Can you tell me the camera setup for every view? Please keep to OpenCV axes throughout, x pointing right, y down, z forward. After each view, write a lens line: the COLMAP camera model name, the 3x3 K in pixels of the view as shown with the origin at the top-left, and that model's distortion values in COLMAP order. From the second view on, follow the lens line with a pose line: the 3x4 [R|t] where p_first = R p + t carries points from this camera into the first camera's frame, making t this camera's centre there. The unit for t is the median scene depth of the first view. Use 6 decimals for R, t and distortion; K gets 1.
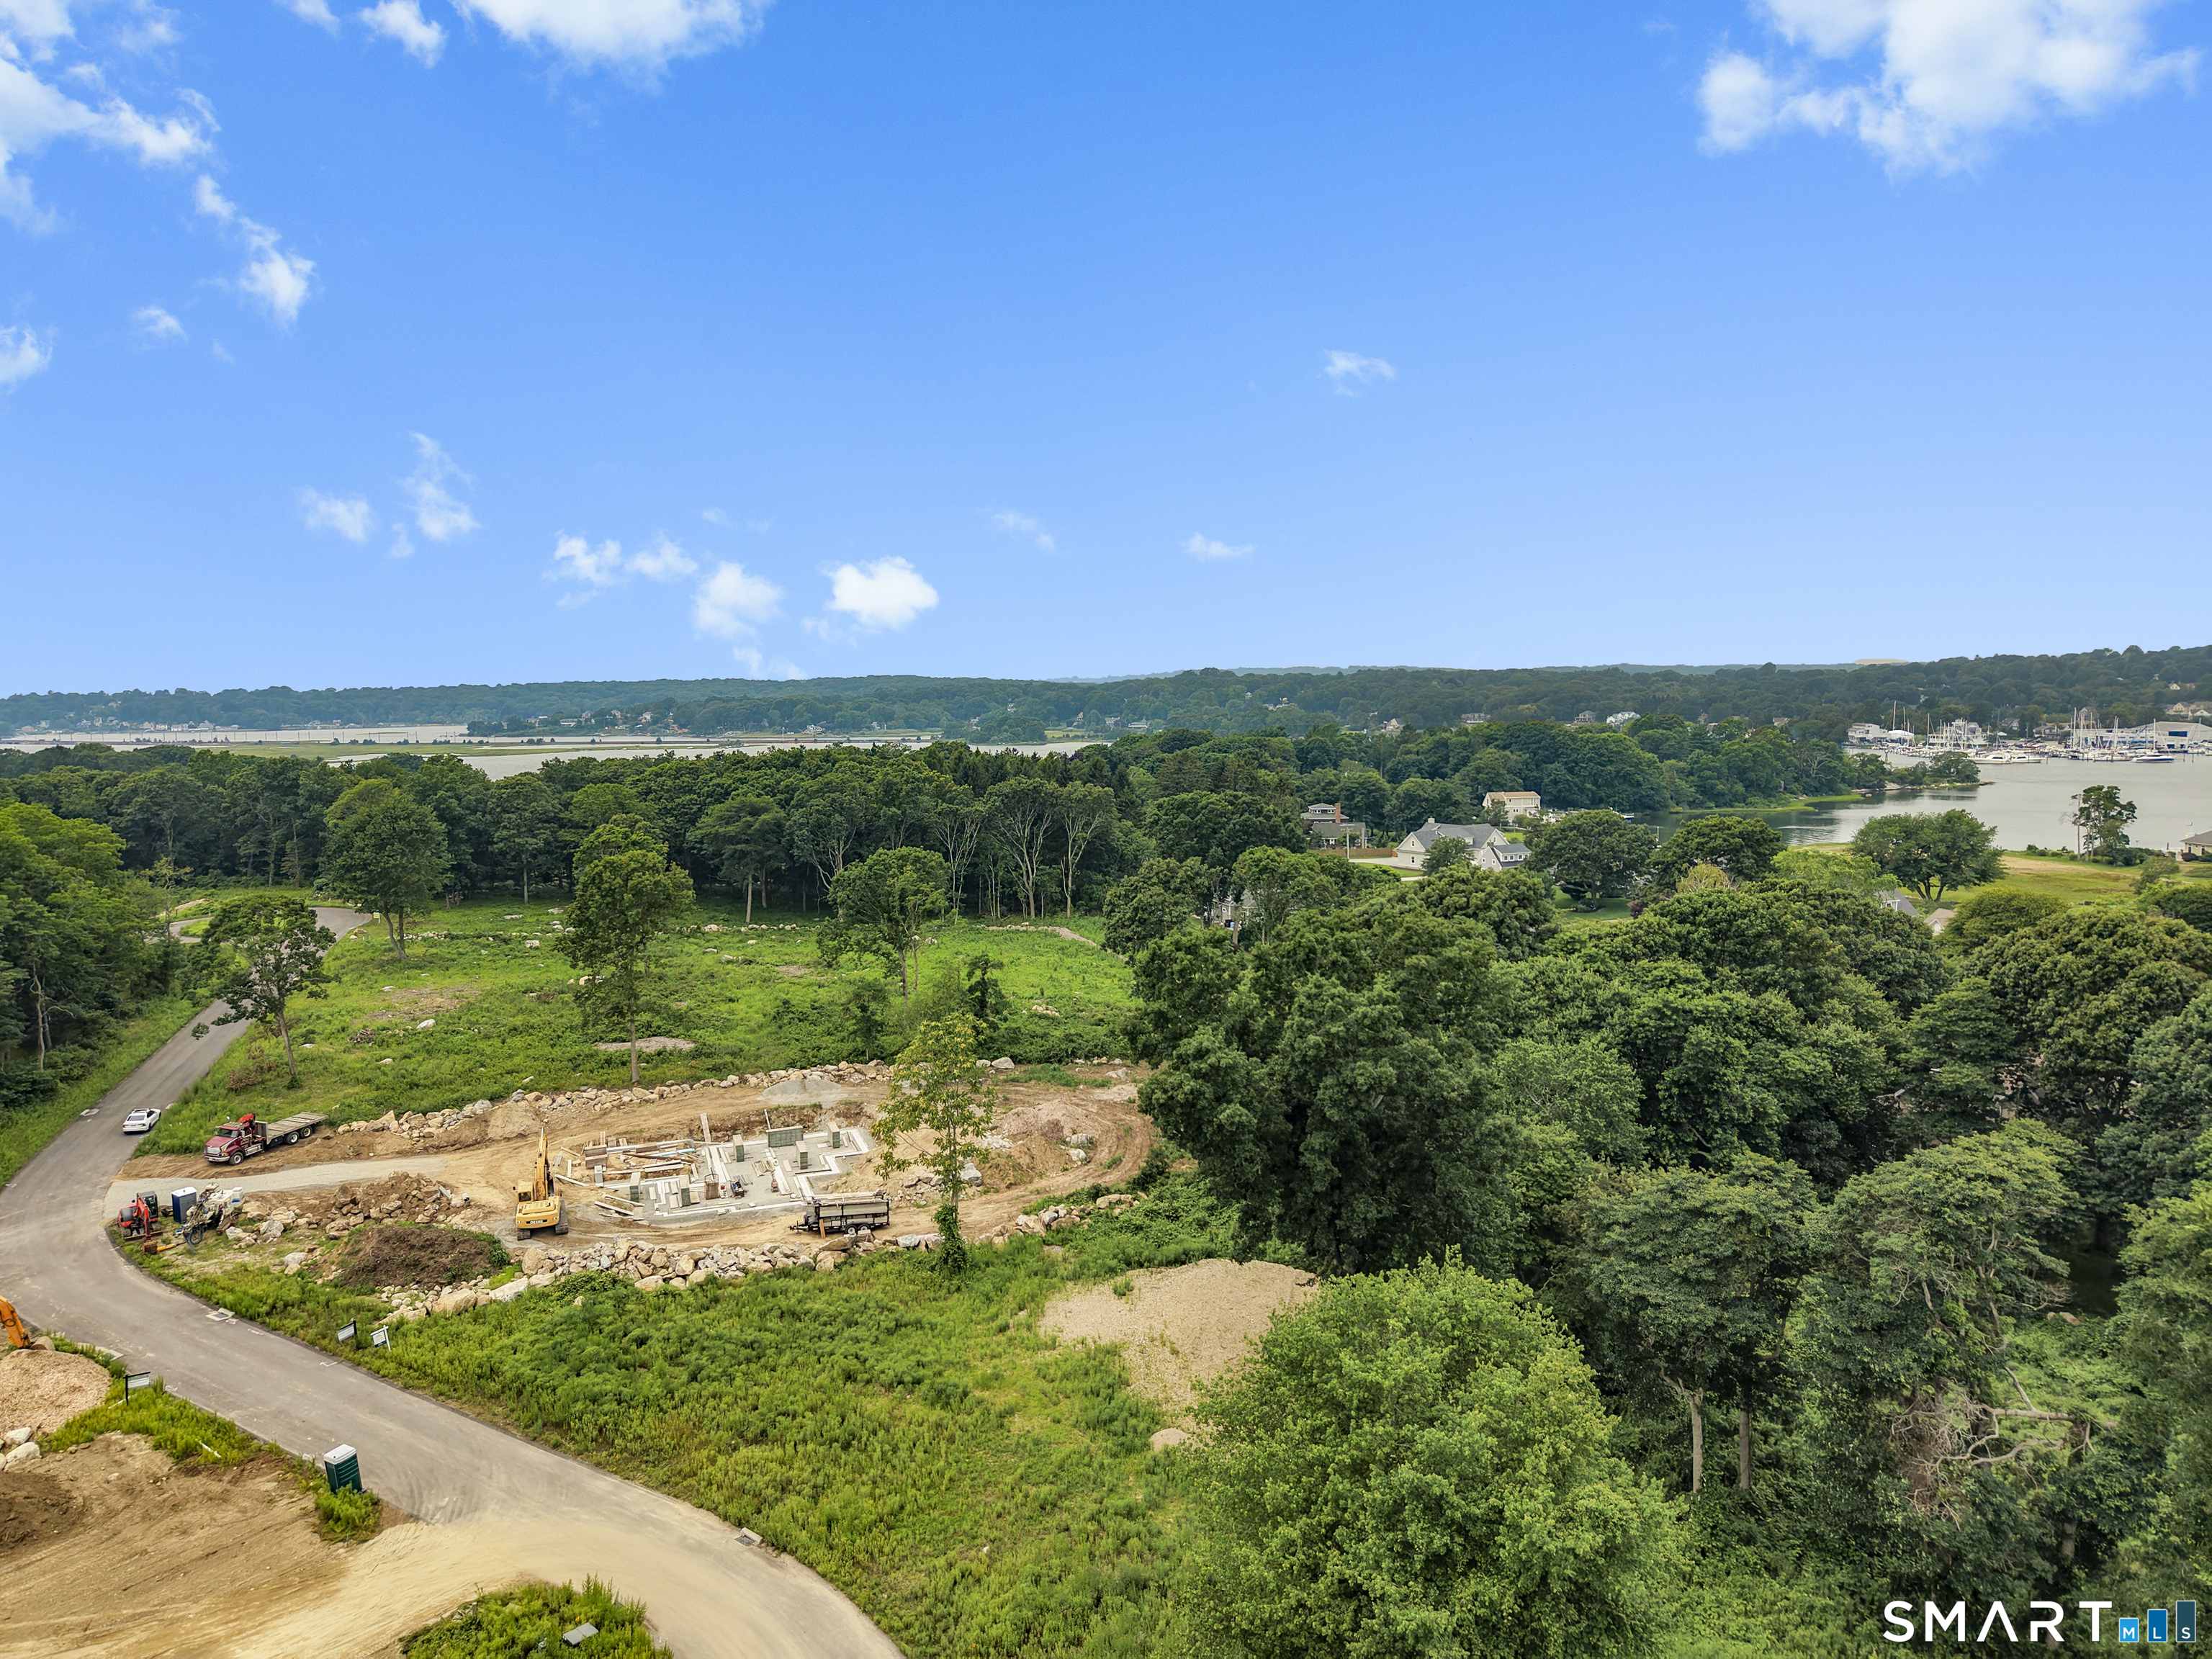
lens RADIAL K [[1470.4, 0, 1102.4], [0, 1470.4, 854.3], [0, 0, 1]] dist [0.027433, -0.032272]
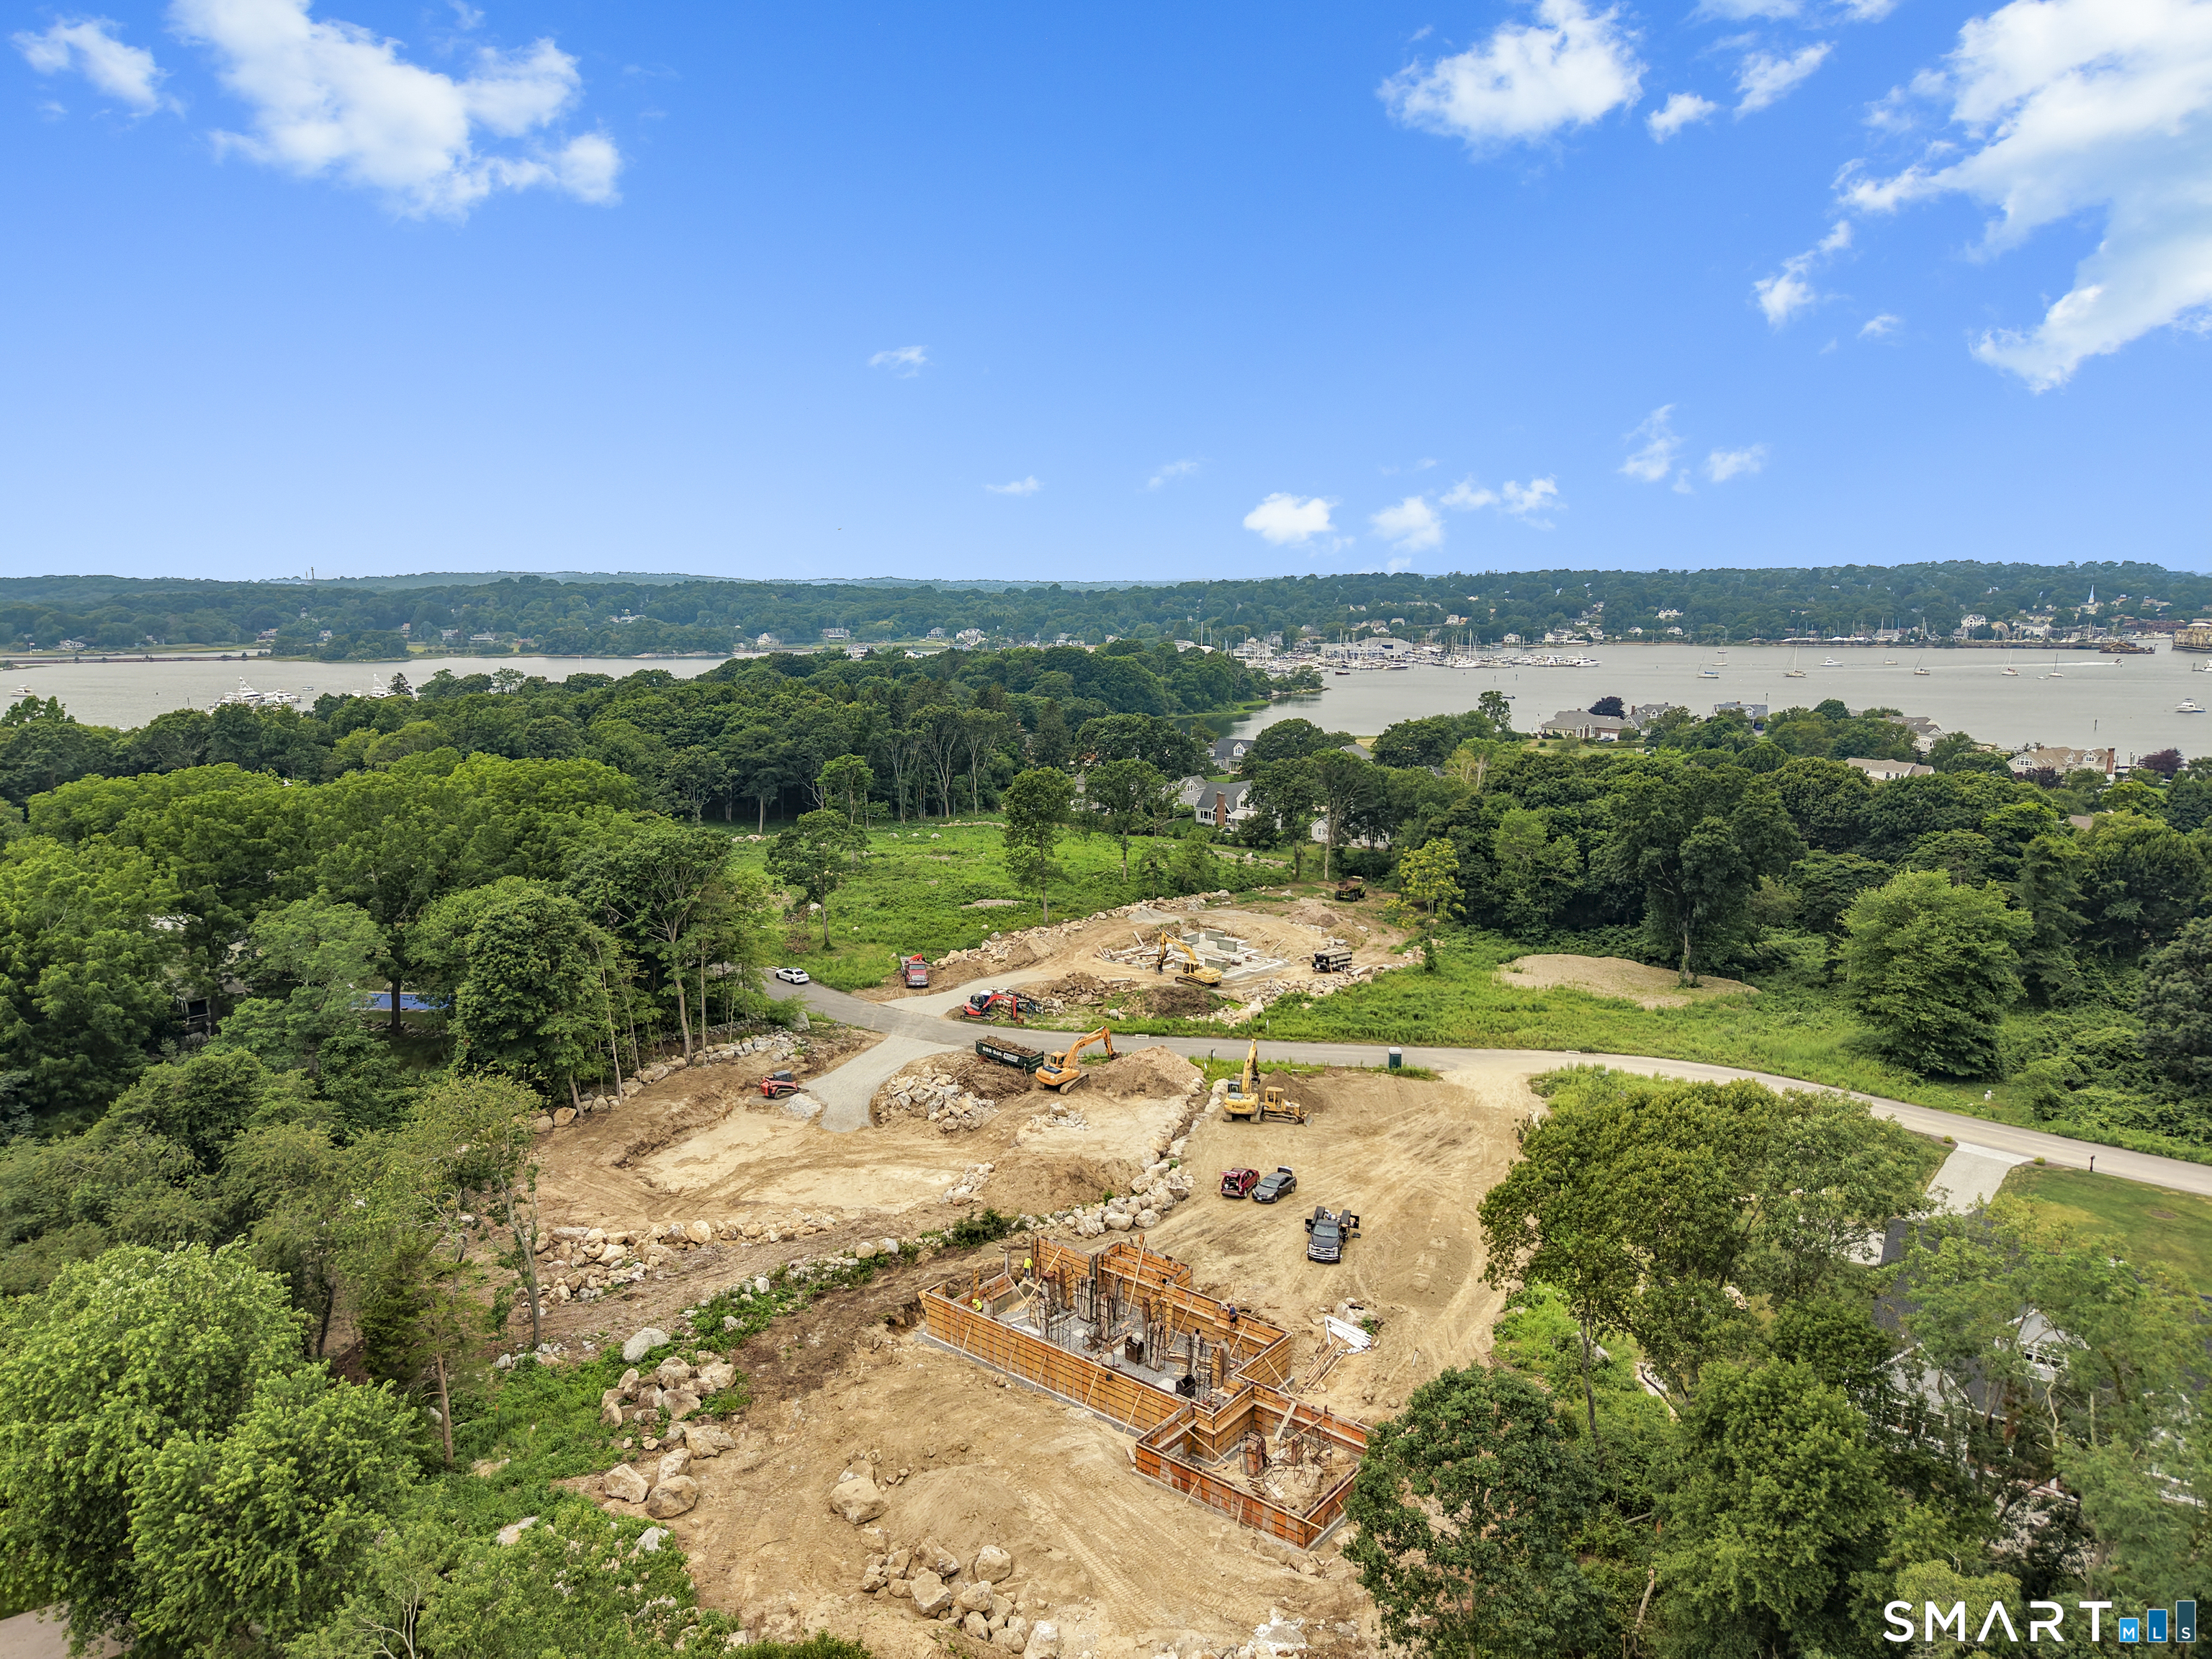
lens RADIAL K [[1448.9, 0, 1101.3], [0, 1448.9, 853.4], [0, 0, 1]] dist [0.023993, -0.021986]
pose [[0.875684, -0.072218, 0.477453, -1.029742], [0.042146, 0.996411, 0.073415, -0.019738], [-0.481041, -0.044165, 0.875585, -0.320123]]
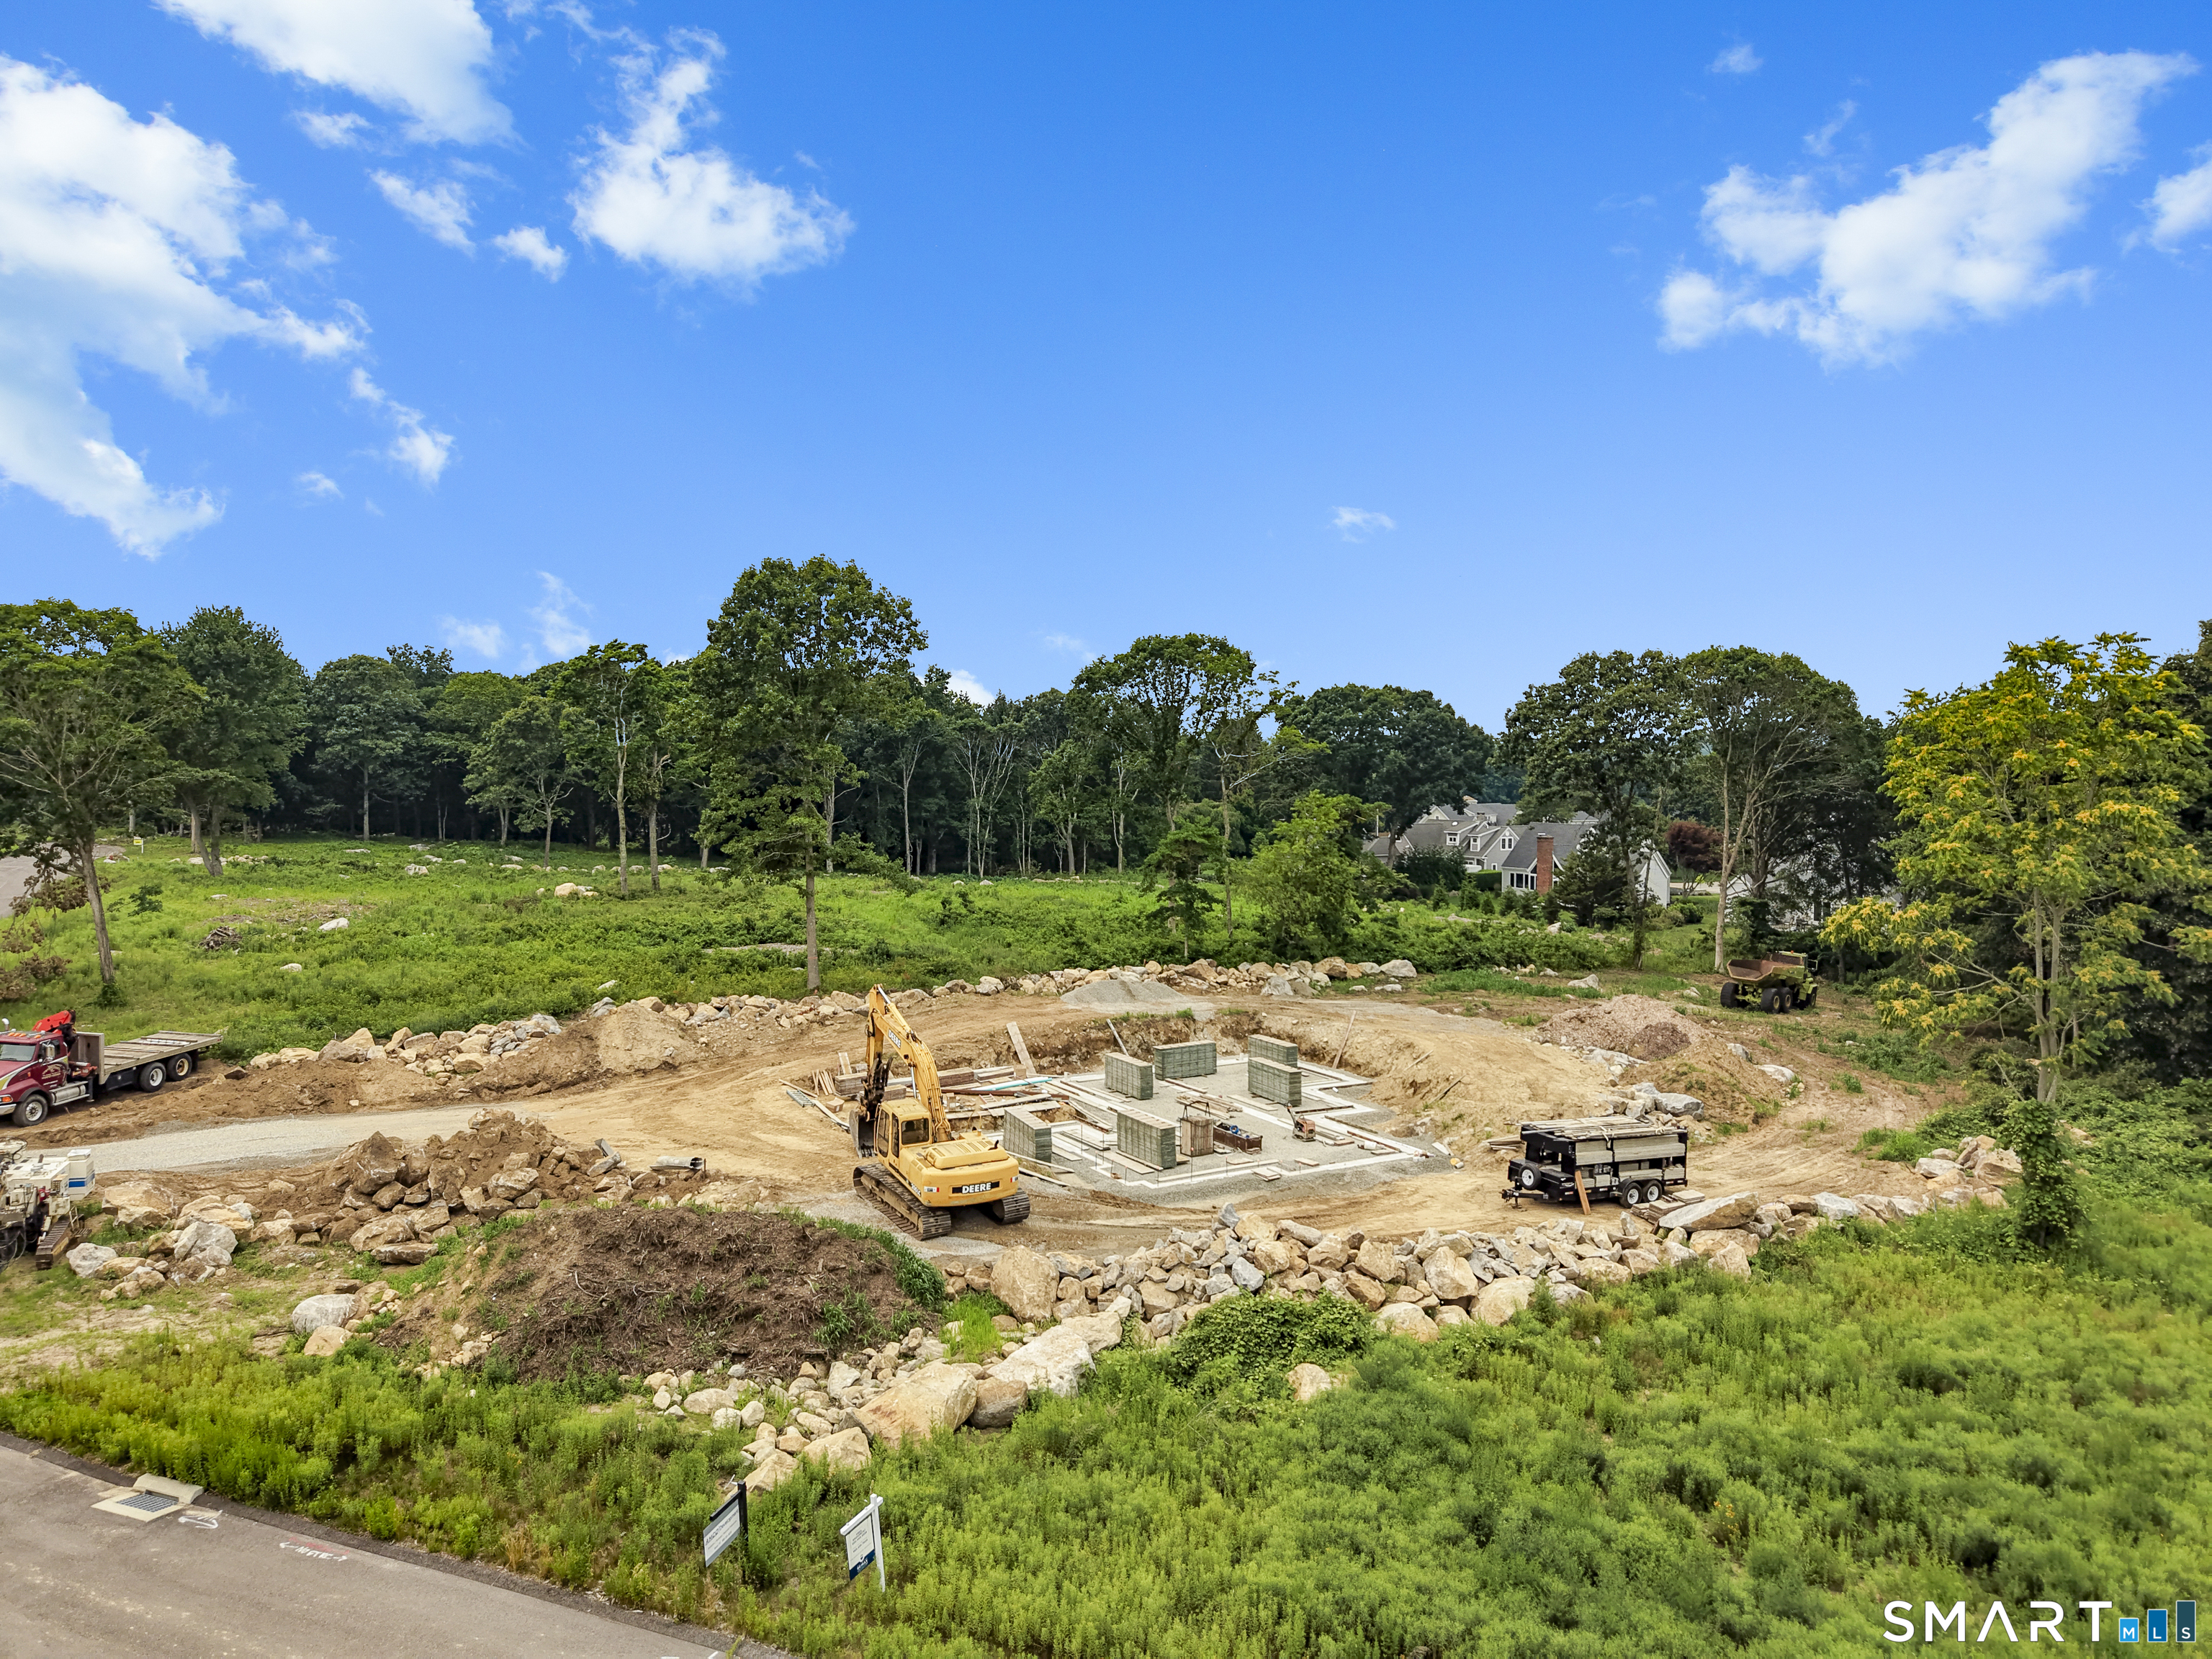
lens RADIAL K [[1470.4, 0, 1102.4], [0, 1470.4, 854.3], [0, 0, 1]] dist [0.027433, -0.032272]
pose [[0.982402, 0.005489, 0.186698, -0.337154], [0.004889, 0.998470, -0.055080, 0.145639], [-0.186715, 0.055023, 0.980872, 0.485472]]
